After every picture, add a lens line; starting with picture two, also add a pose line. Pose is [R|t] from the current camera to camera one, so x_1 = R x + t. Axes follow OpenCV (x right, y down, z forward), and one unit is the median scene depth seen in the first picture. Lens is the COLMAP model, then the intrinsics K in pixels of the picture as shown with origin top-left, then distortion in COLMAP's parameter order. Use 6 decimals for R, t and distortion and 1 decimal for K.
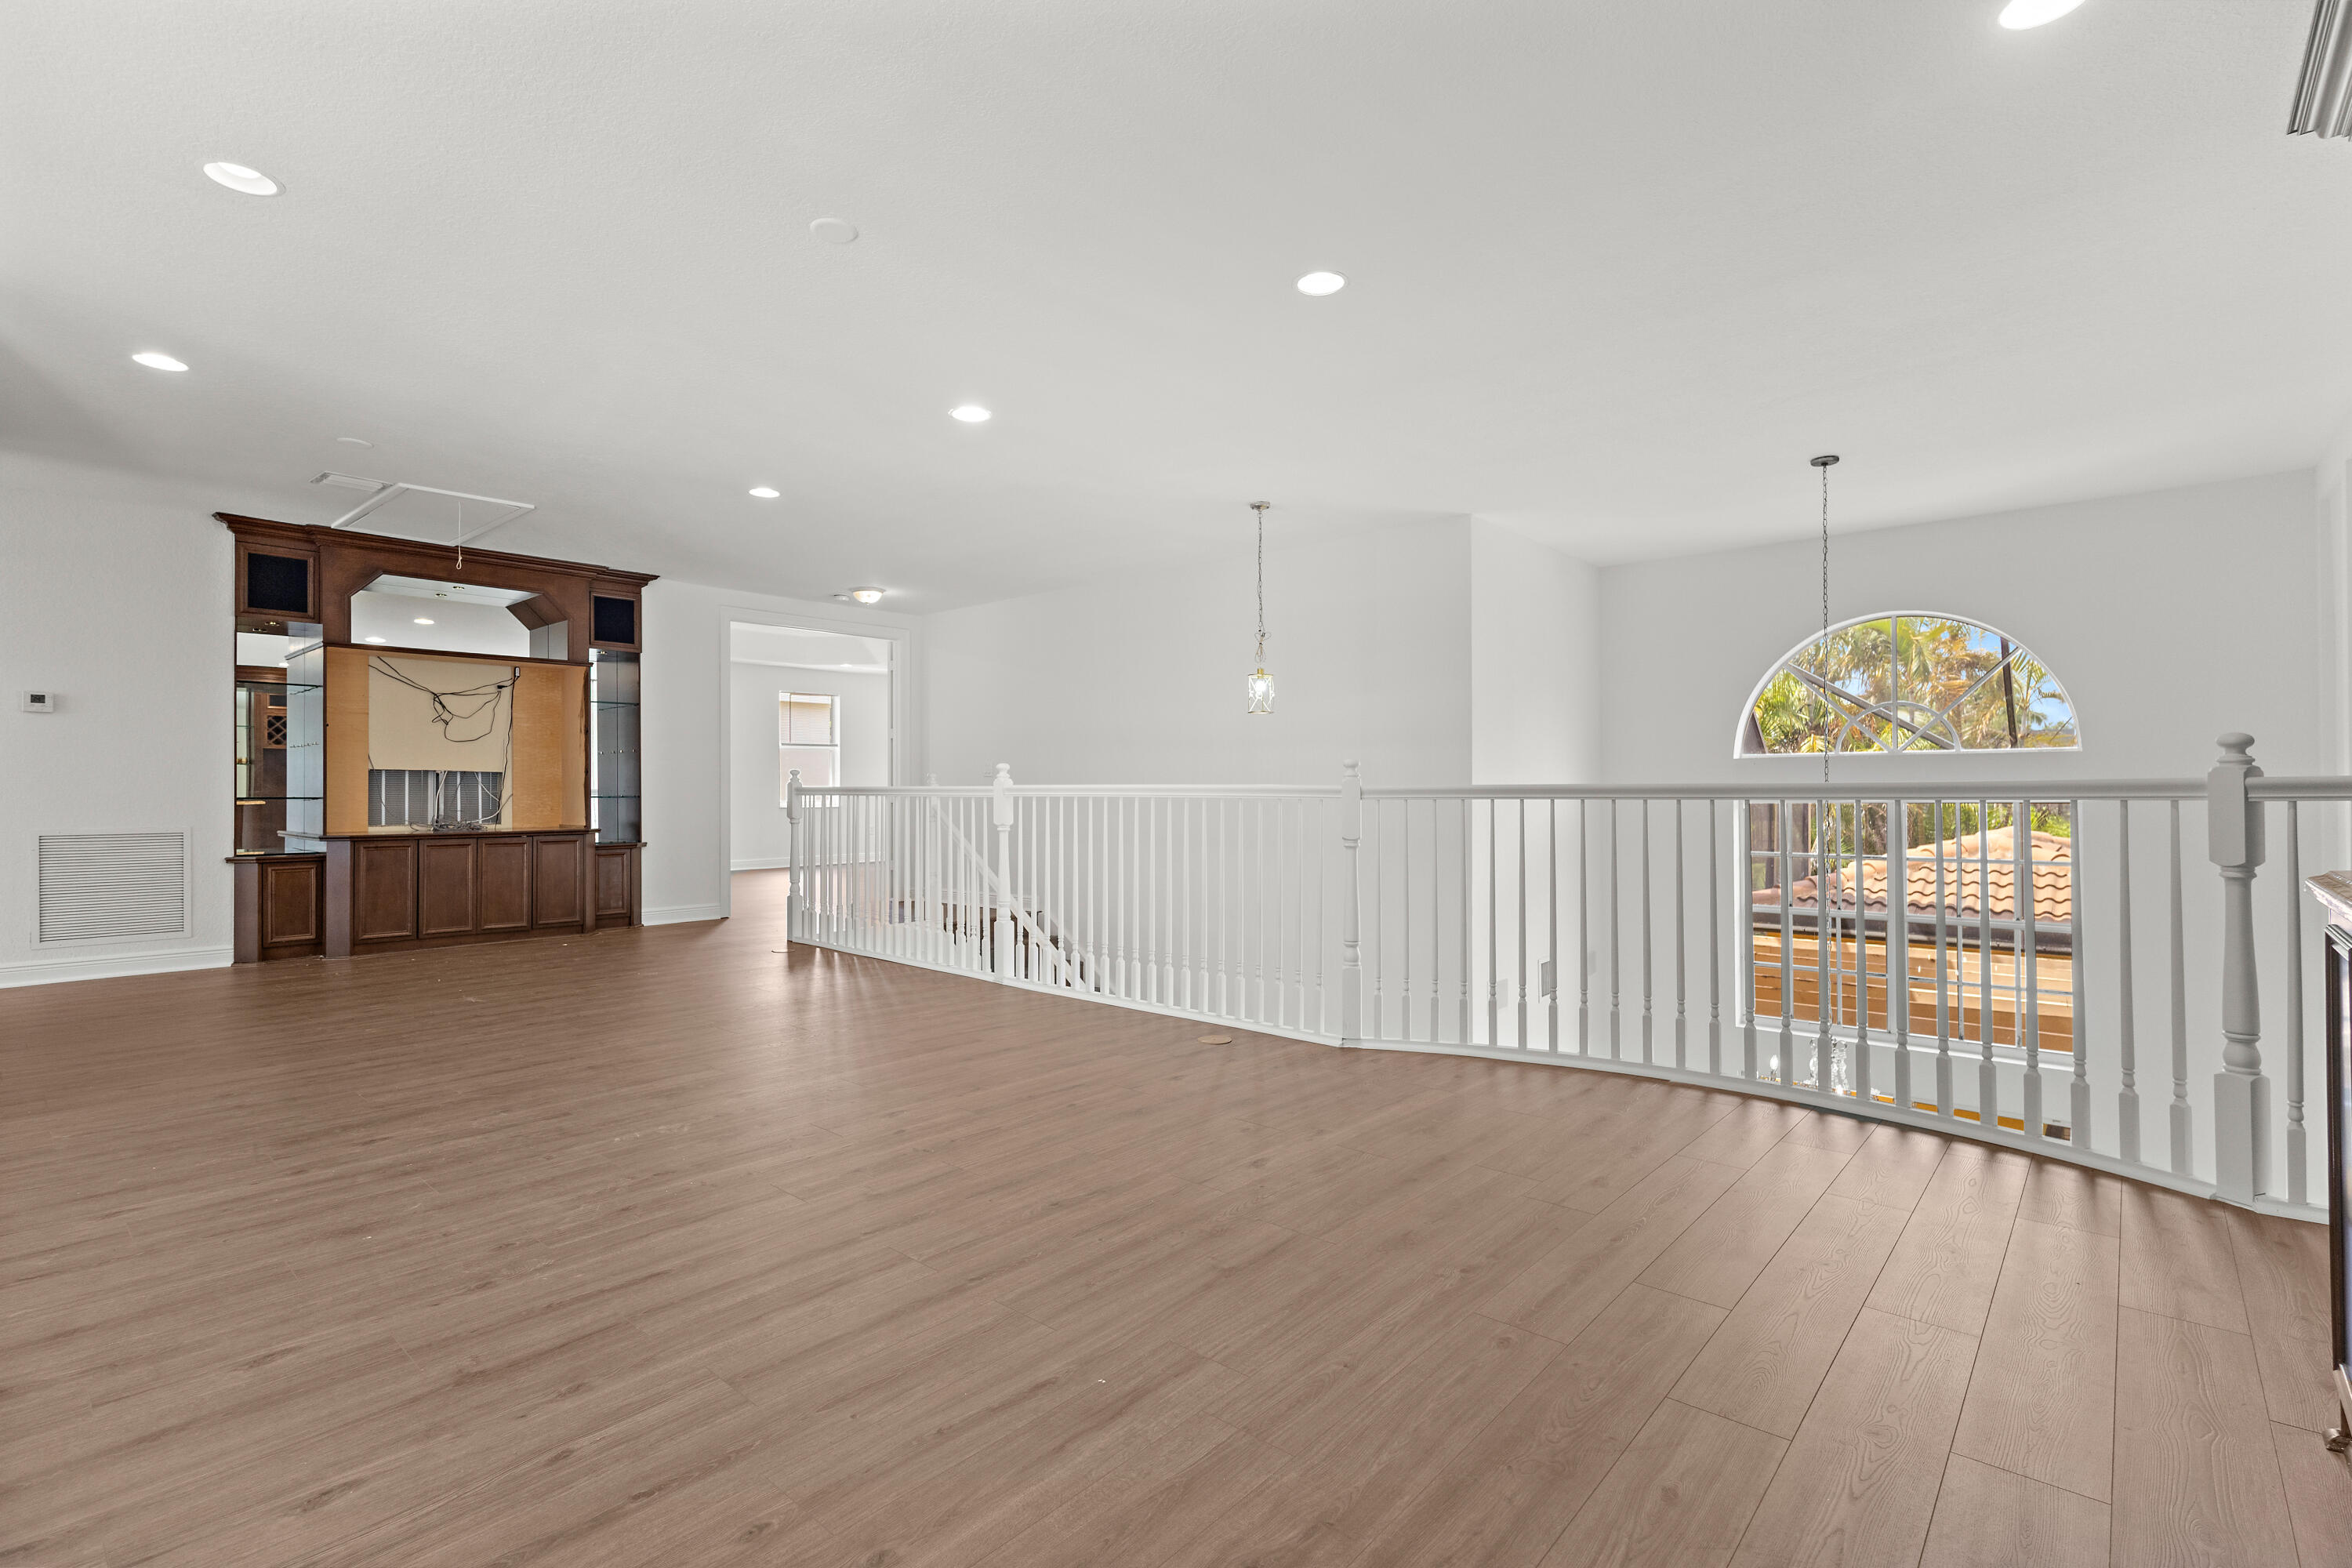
lens RADIAL K [[1083.0, 0, 1179.2], [0, 1083.0, 771.7], [0, 0, 1]] dist [-0.001599, 0.002115]
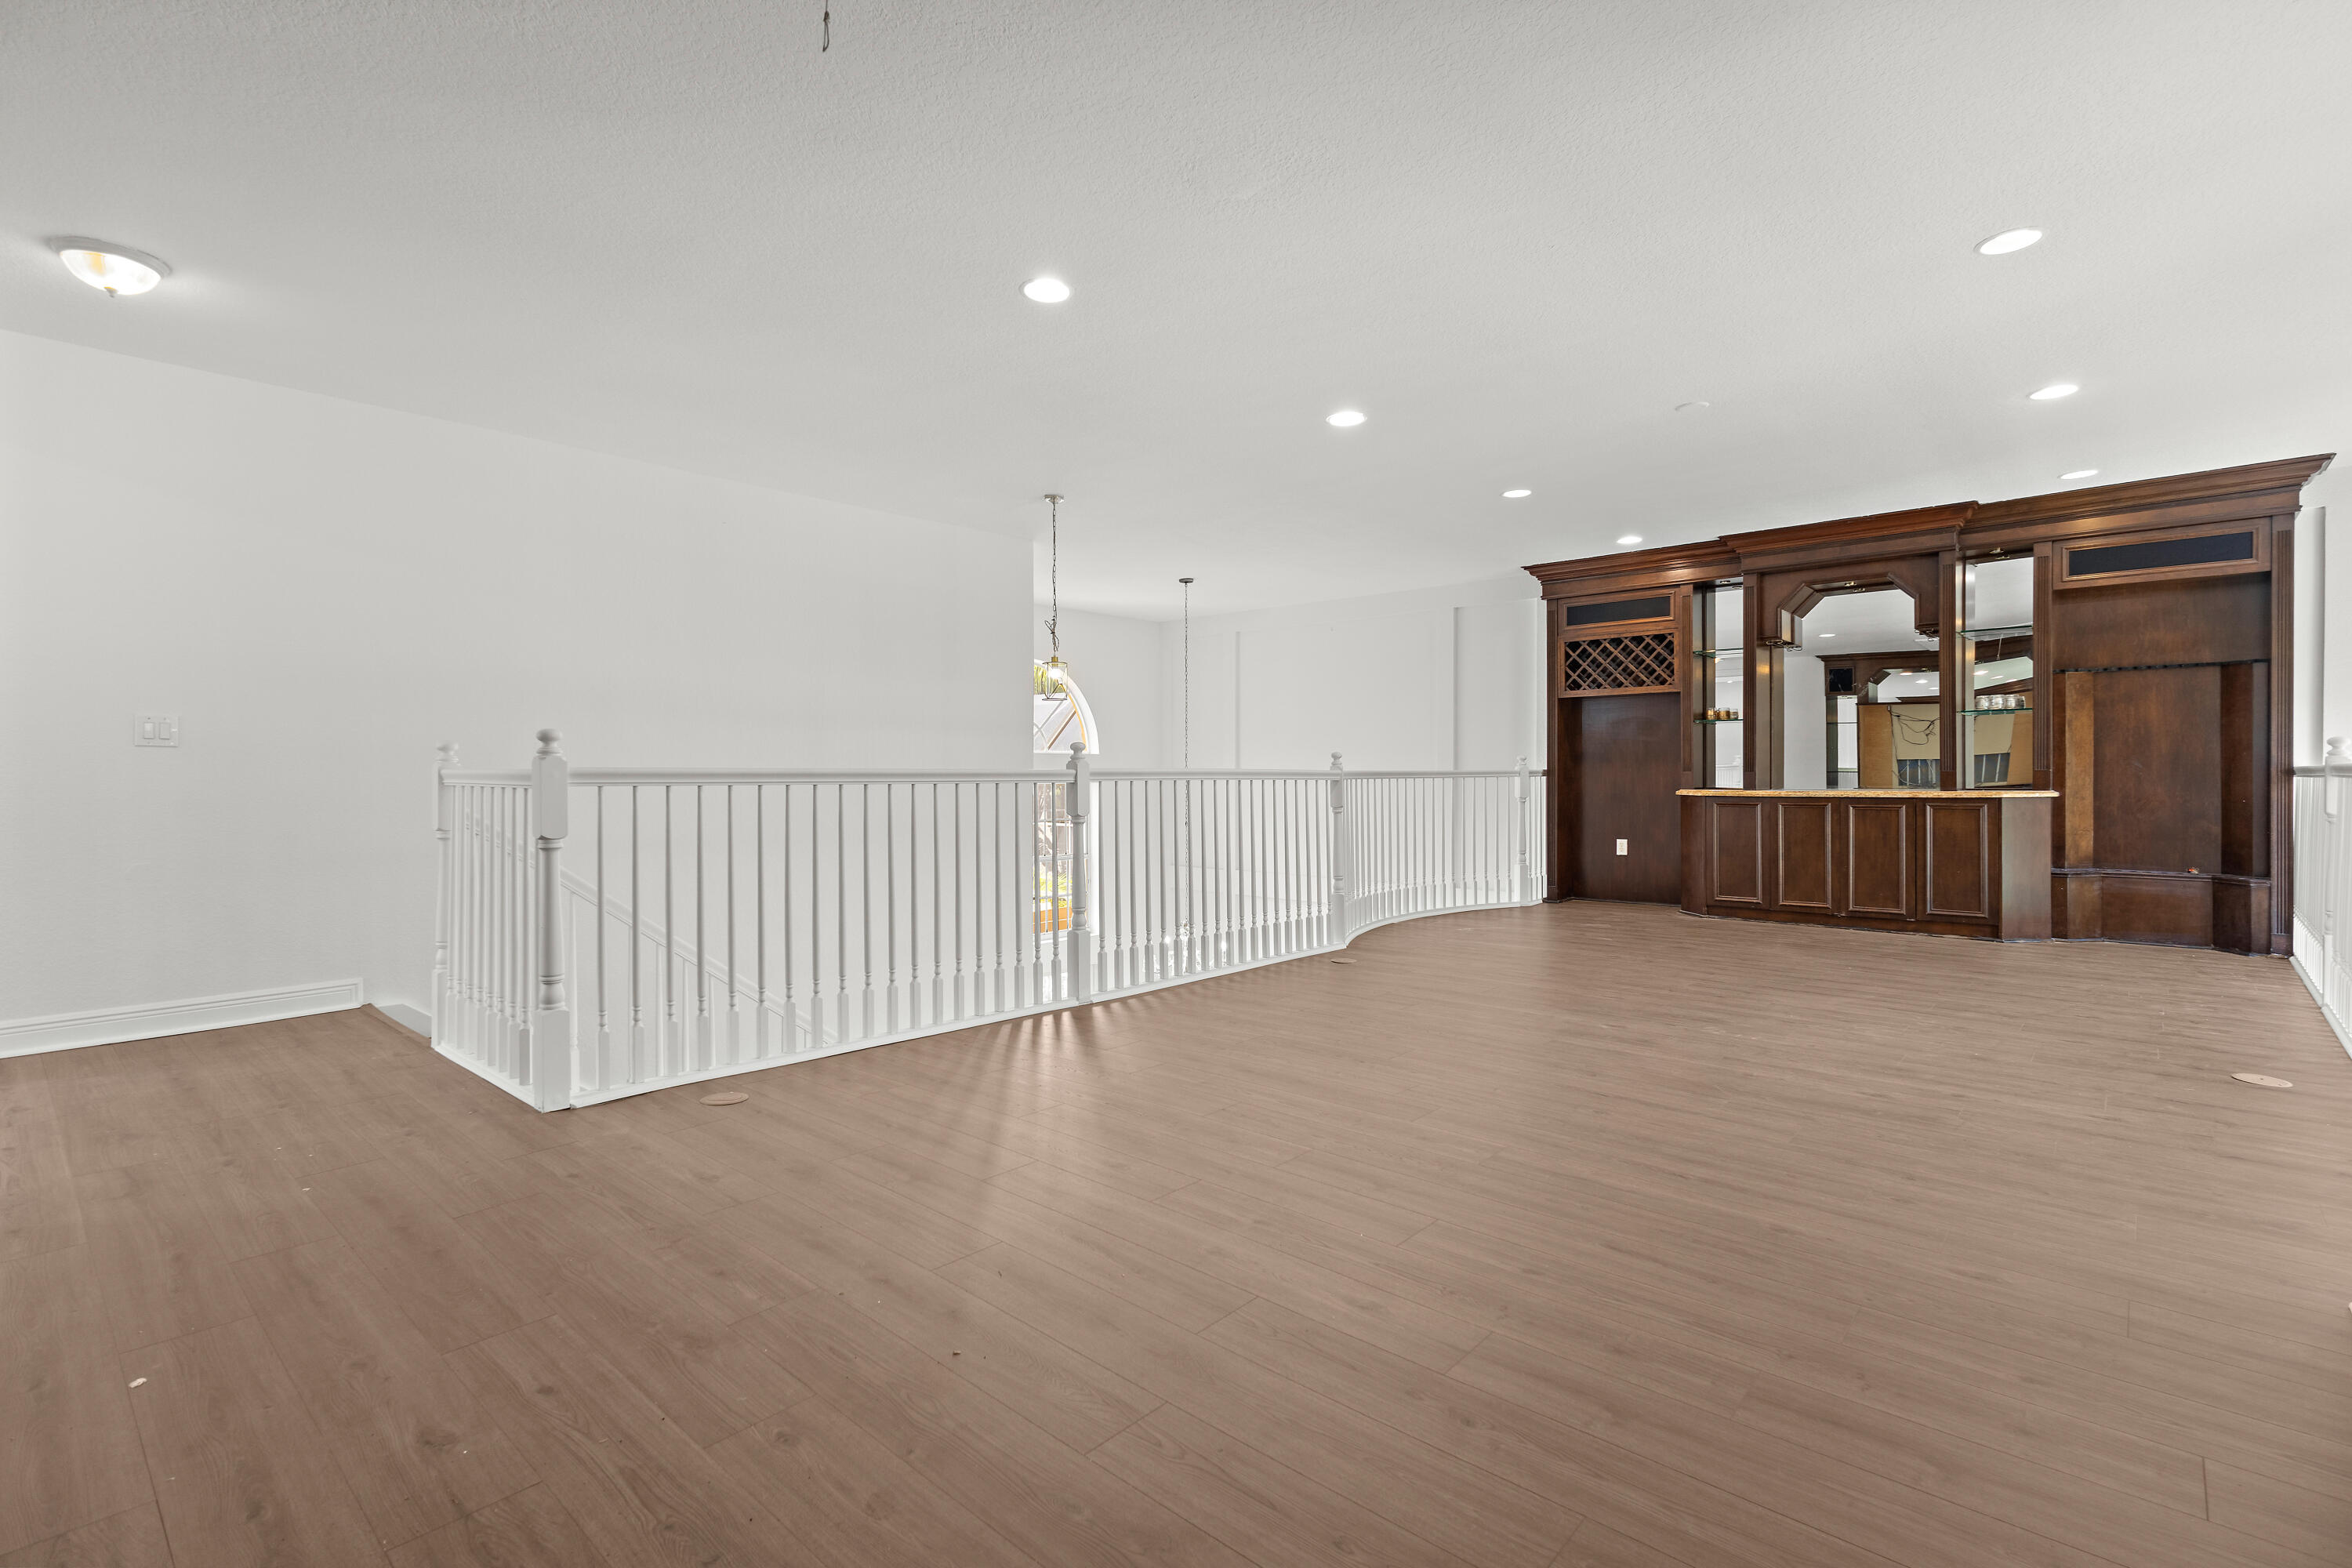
lens RADIAL K [[1083.0, 0, 1178.9], [0, 1083.0, 786.8], [0, 0, 1]] dist [-0.001599, 0.002115]
pose [[-0.007365, -0.004183, 0.999964, -1.402063], [-0.004841, 0.999980, 0.004147, 0.032076], [-0.999961, -0.004810, -0.007385, 1.319196]]
